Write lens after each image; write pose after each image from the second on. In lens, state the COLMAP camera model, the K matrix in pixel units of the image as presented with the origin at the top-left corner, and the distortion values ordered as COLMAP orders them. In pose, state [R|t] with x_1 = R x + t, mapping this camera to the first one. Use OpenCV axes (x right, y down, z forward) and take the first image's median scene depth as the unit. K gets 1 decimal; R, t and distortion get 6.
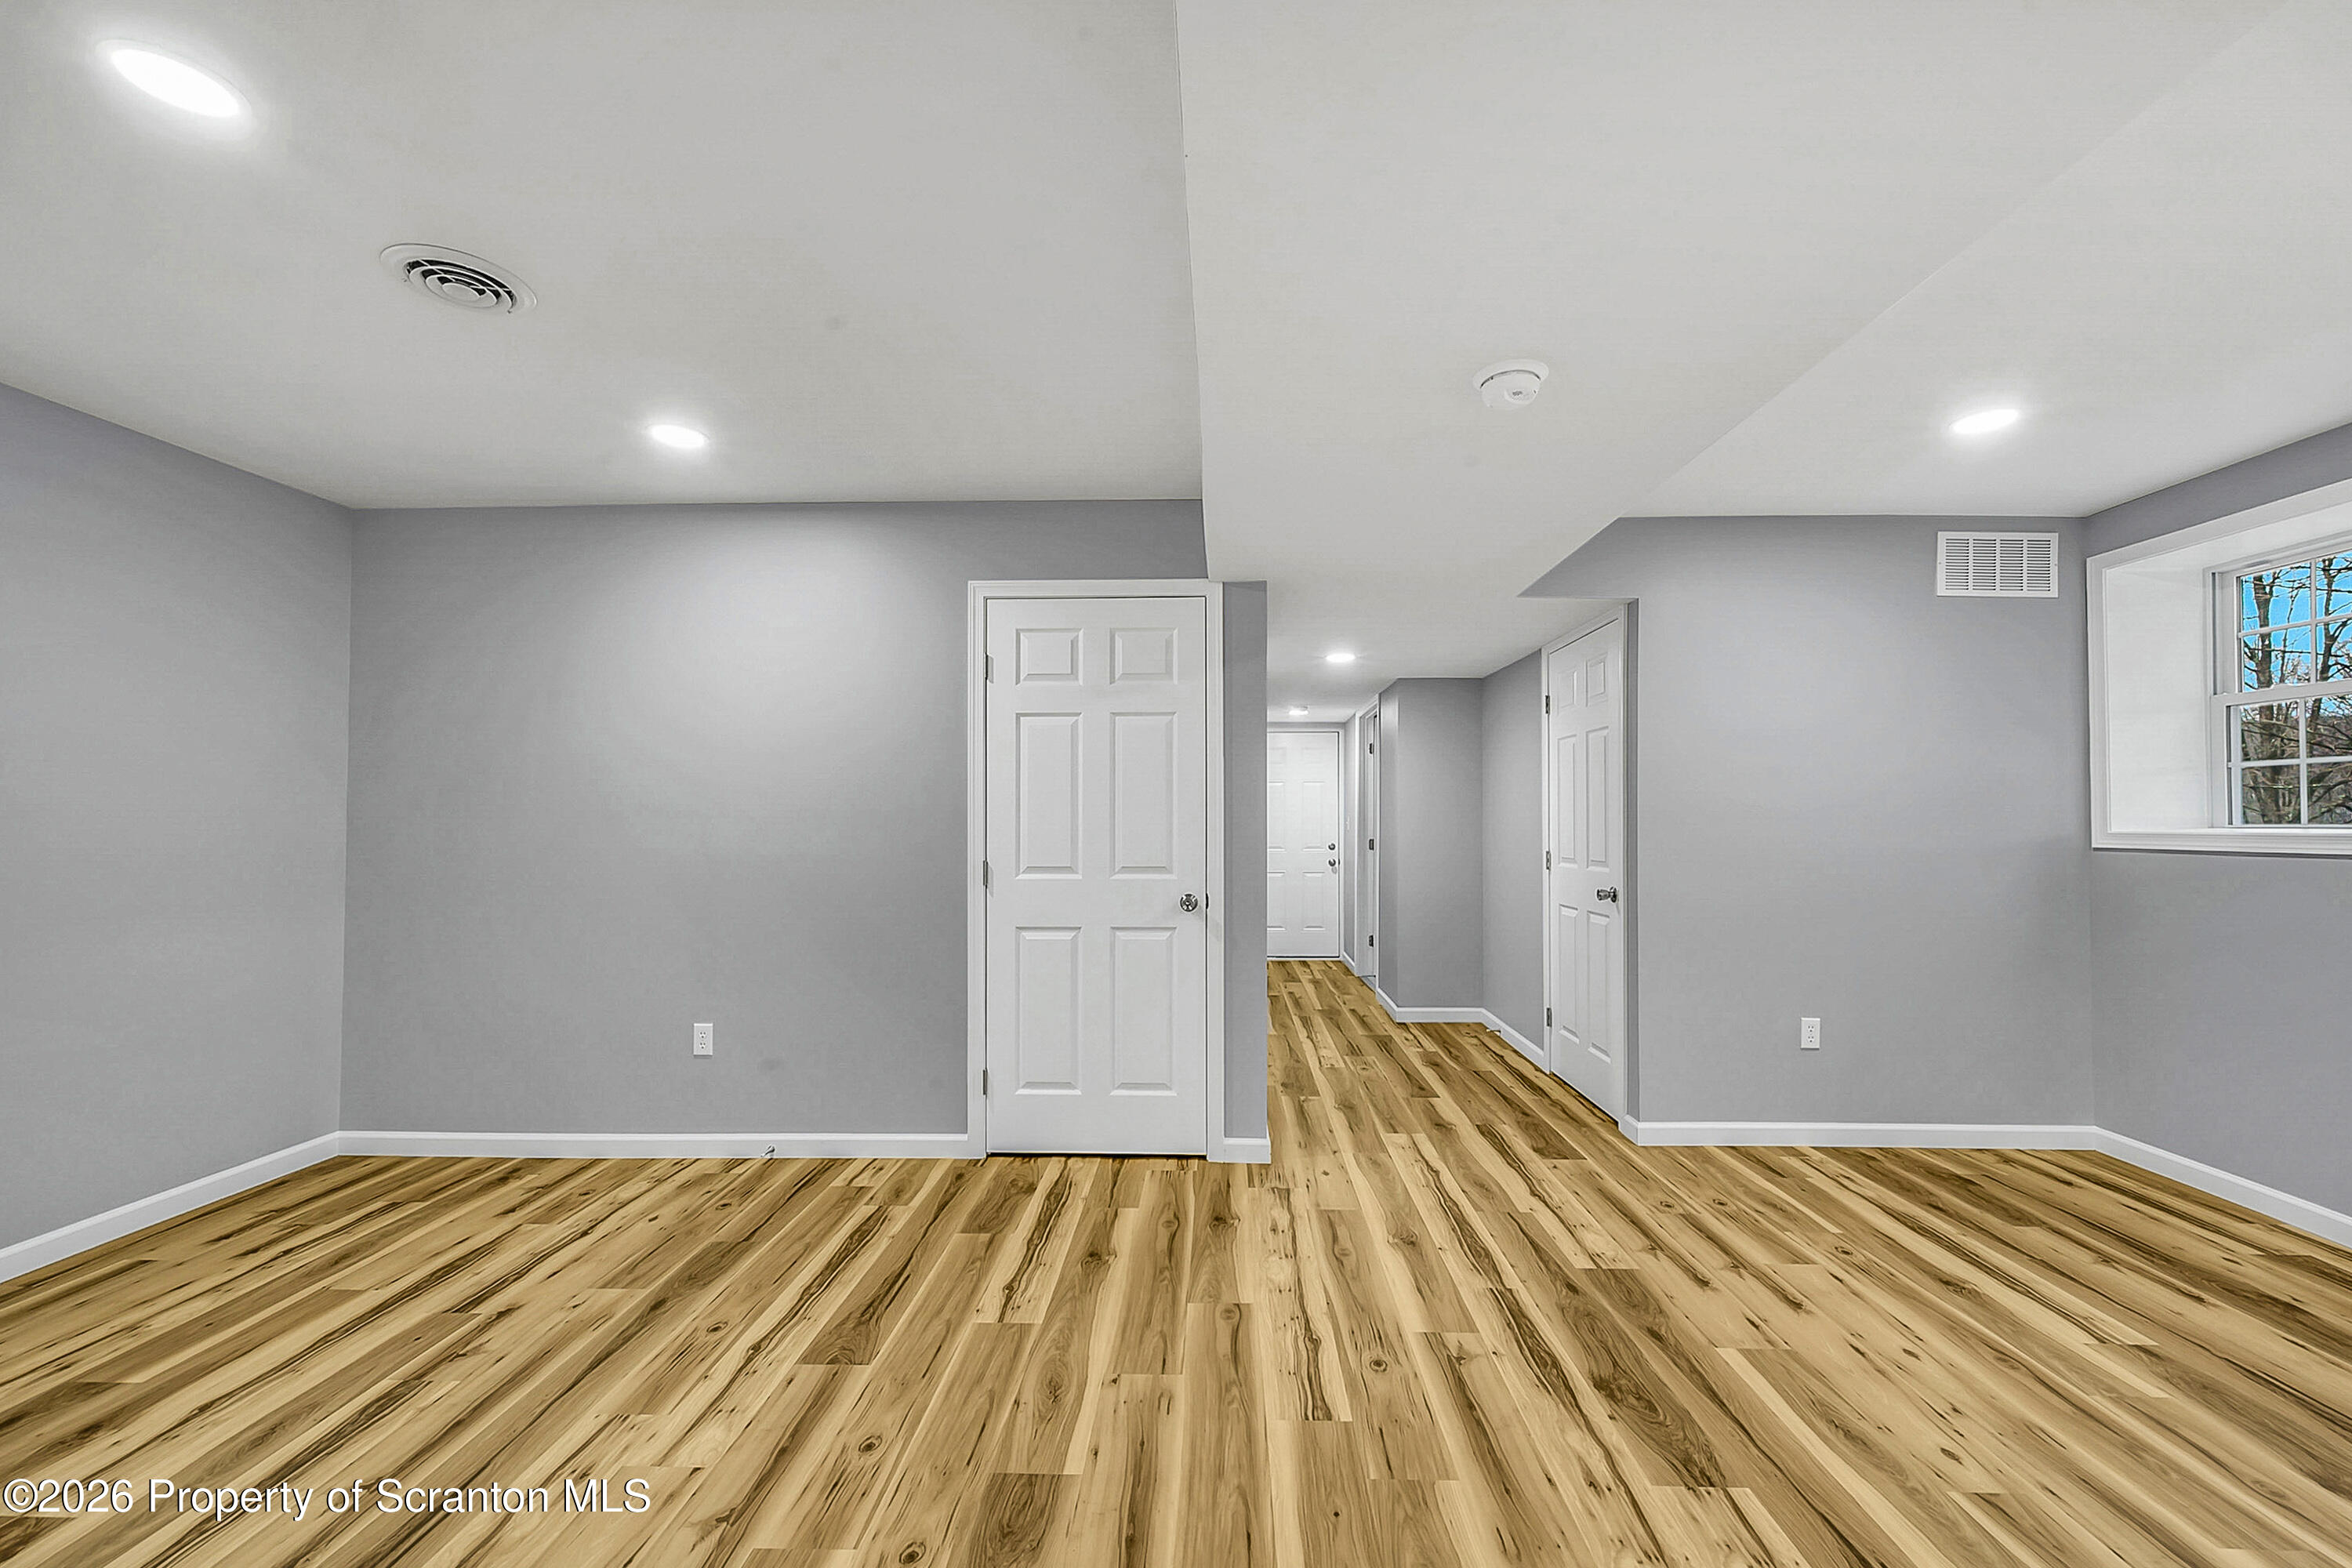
lens RADIAL K [[927.1, 0, 1175.4], [0, 927.1, 803.4], [0, 0, 1]] dist [0.000126, 0.000058]
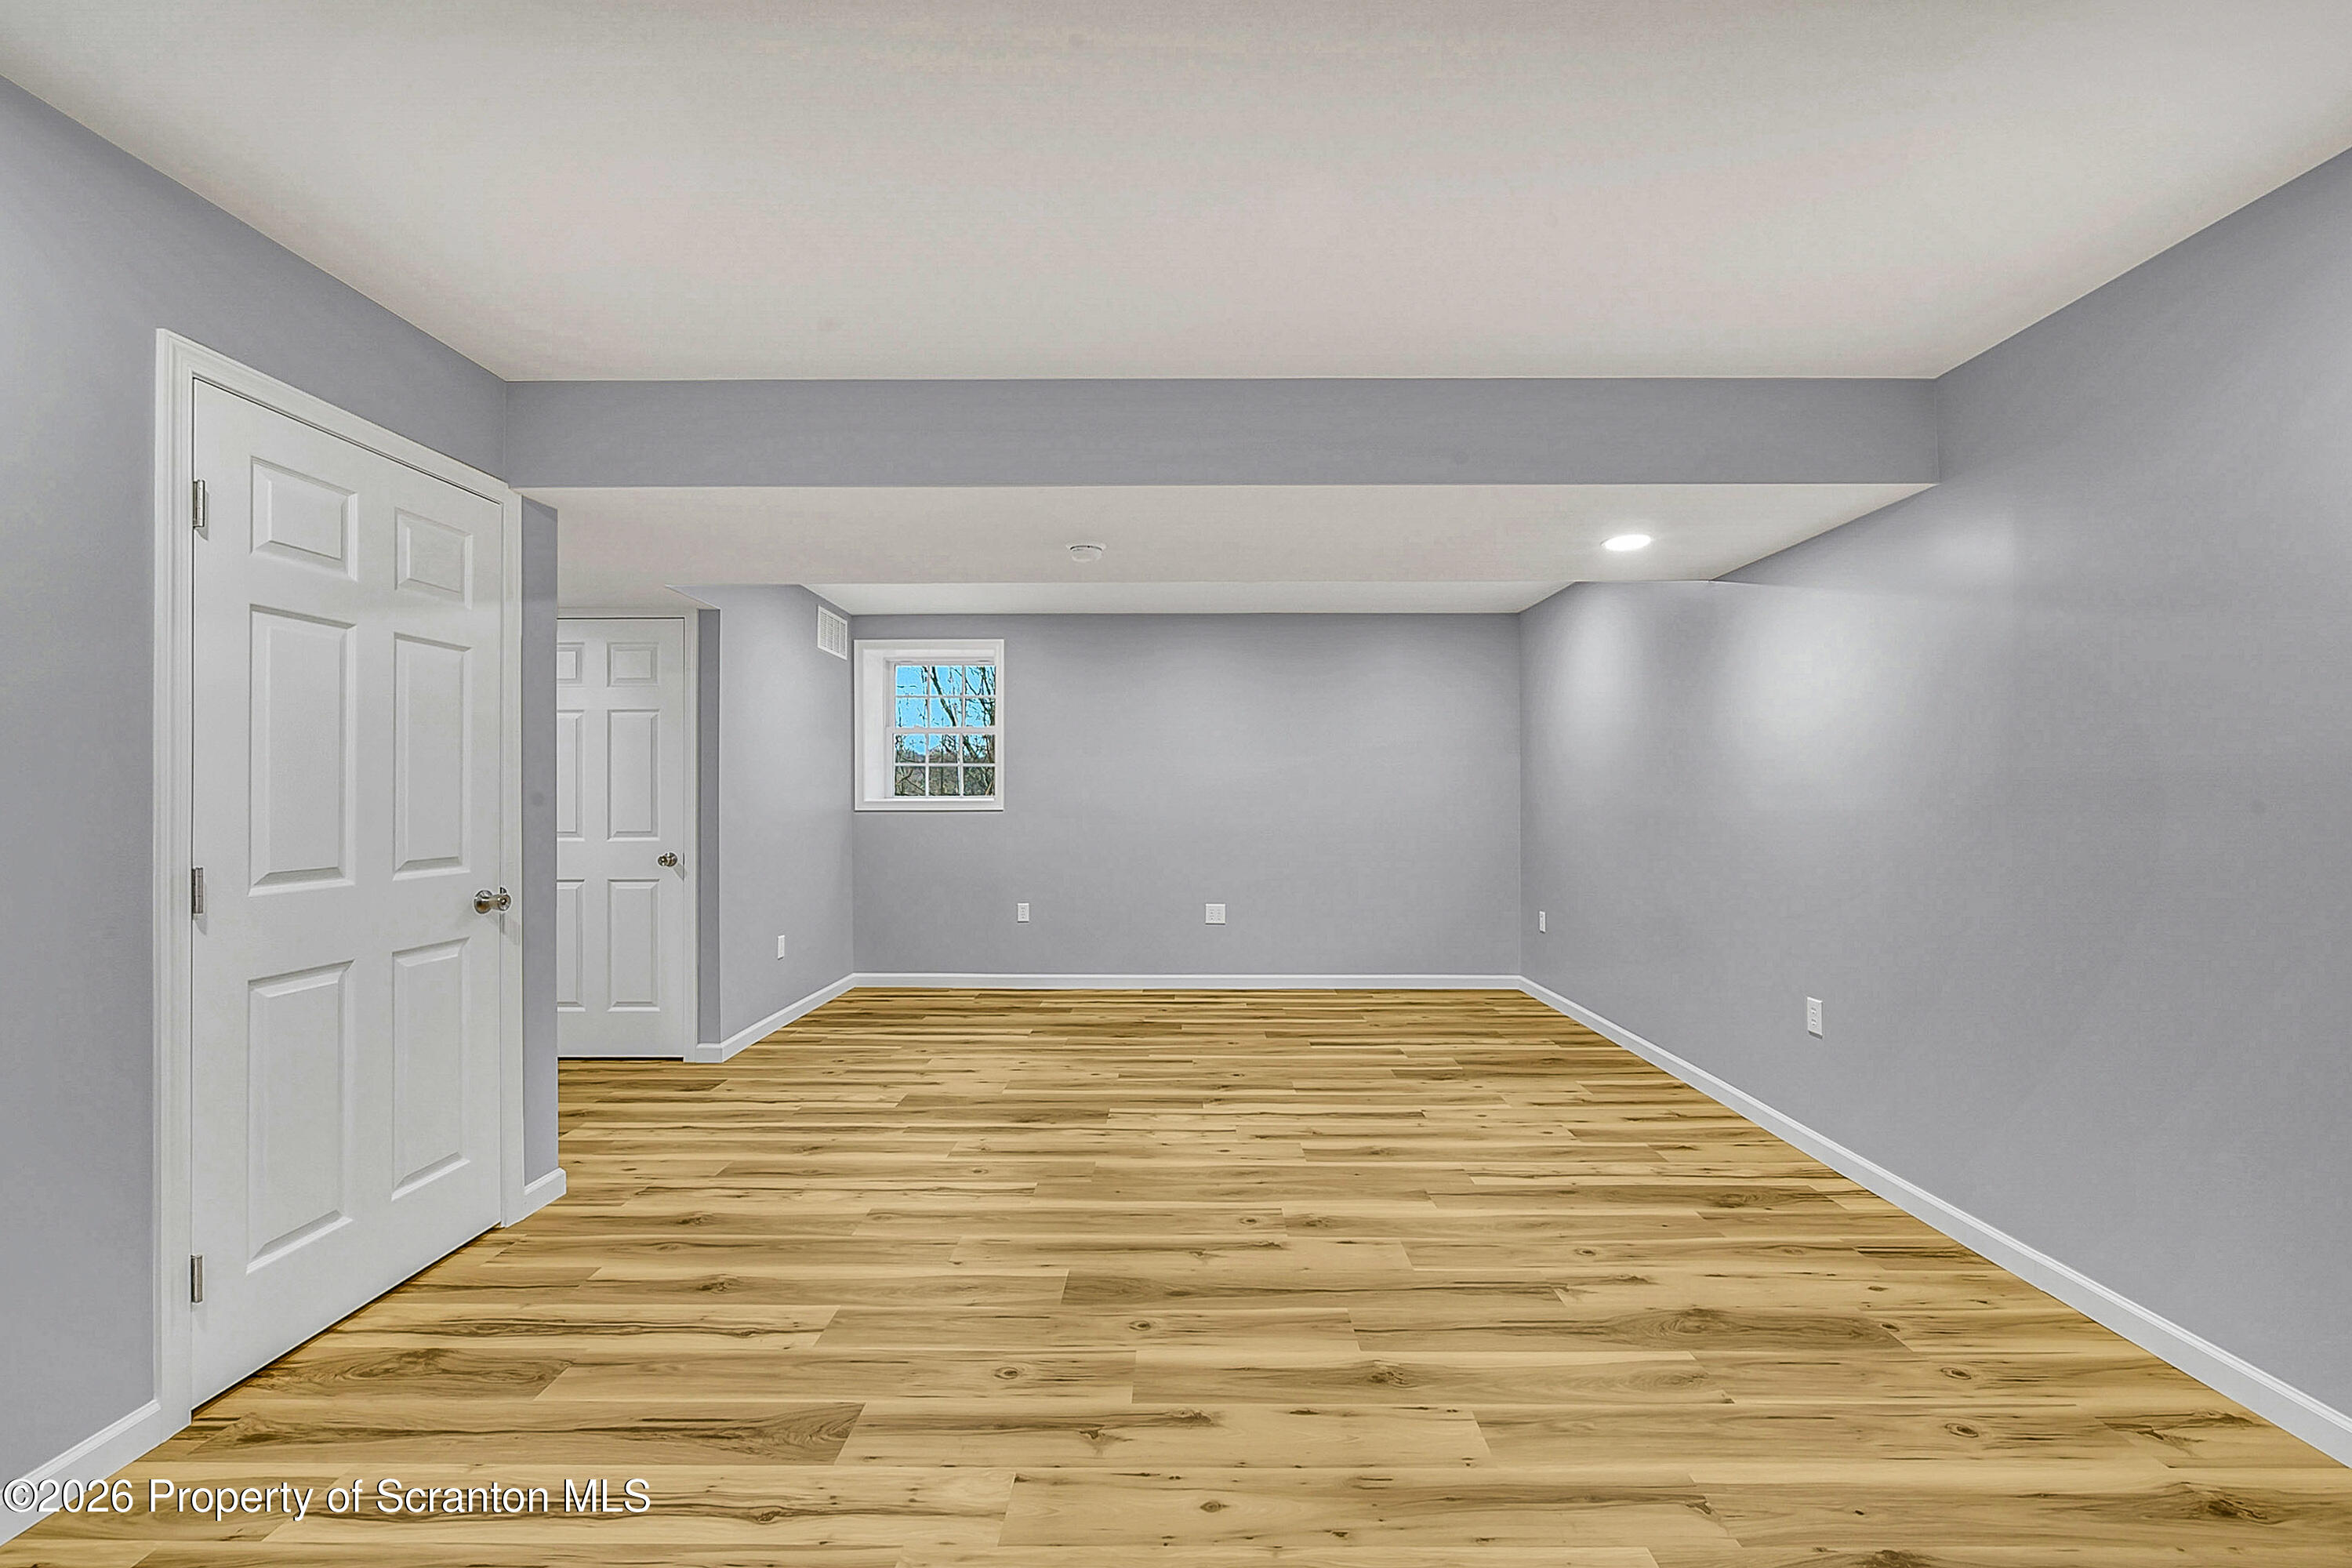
lens RADIAL K [[927.1, 0, 1175.4], [0, 927.1, 803.4], [0, 0, 1]] dist [0.000126, 0.000058]
pose [[-0.008888, -0.009294, 0.999917, -0.904126], [-0.013191, 0.999871, 0.009177, 0.014214], [-0.999873, -0.013108, -0.009010, 0.534425]]
